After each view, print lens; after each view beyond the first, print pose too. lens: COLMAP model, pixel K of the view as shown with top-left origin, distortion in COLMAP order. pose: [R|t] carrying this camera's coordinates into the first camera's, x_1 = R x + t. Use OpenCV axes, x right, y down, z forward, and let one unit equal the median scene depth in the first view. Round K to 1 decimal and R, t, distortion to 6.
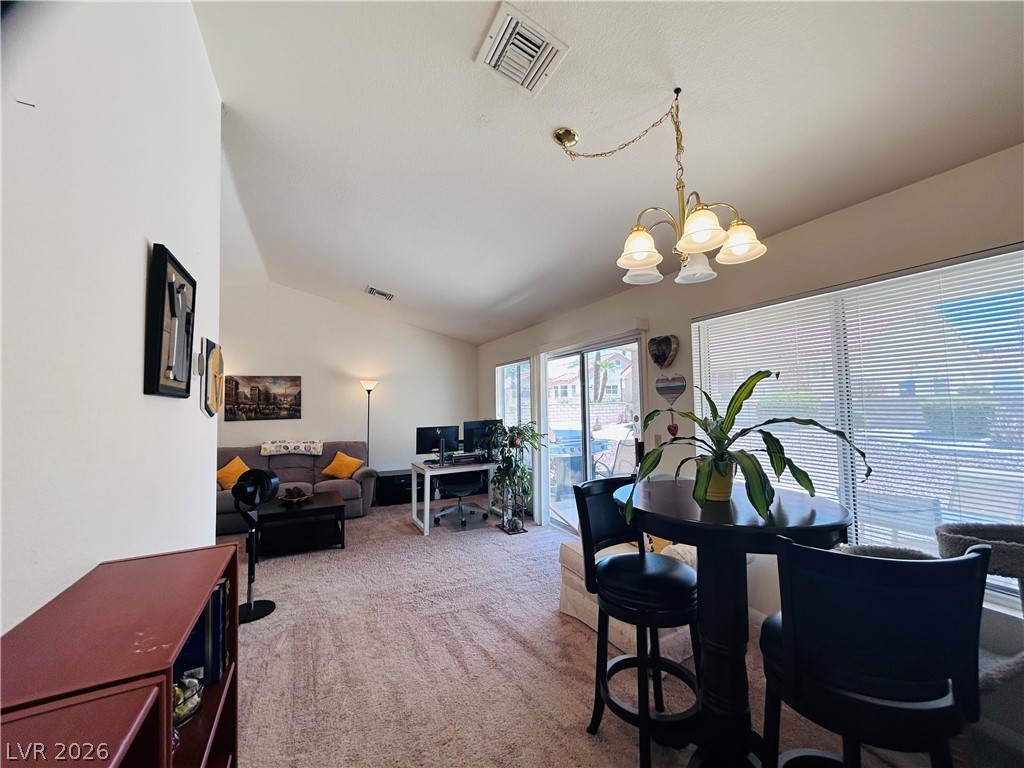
lens RADIAL K [[411.9, 0, 512.8], [0, 411.9, 383.1], [0, 0, 1]] dist [-0.004923, -0.000224]
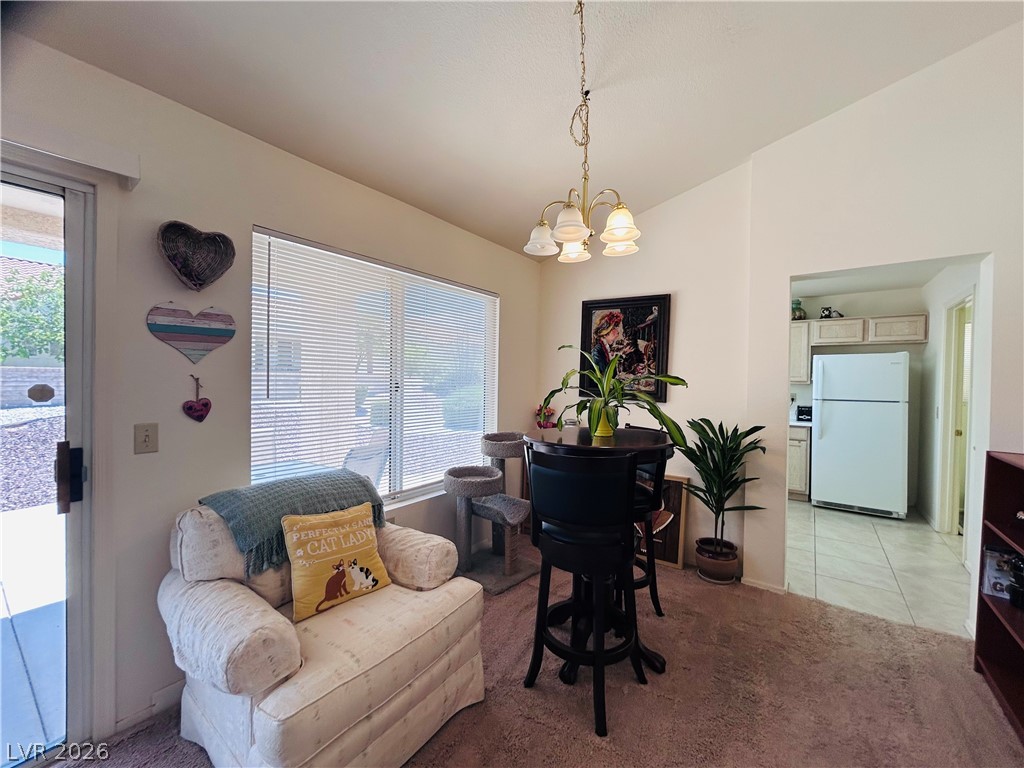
lens RADIAL K [[411.9, 0, 509.0], [0, 411.9, 383.4], [0, 0, 1]] dist [-0.004923, -0.000224]
pose [[-0.468068, 0.003973, 0.883684, -0.166292], [-0.050372, 0.998244, -0.031169, 0.046956], [-0.882256, -0.059102, -0.467046, 0.547824]]
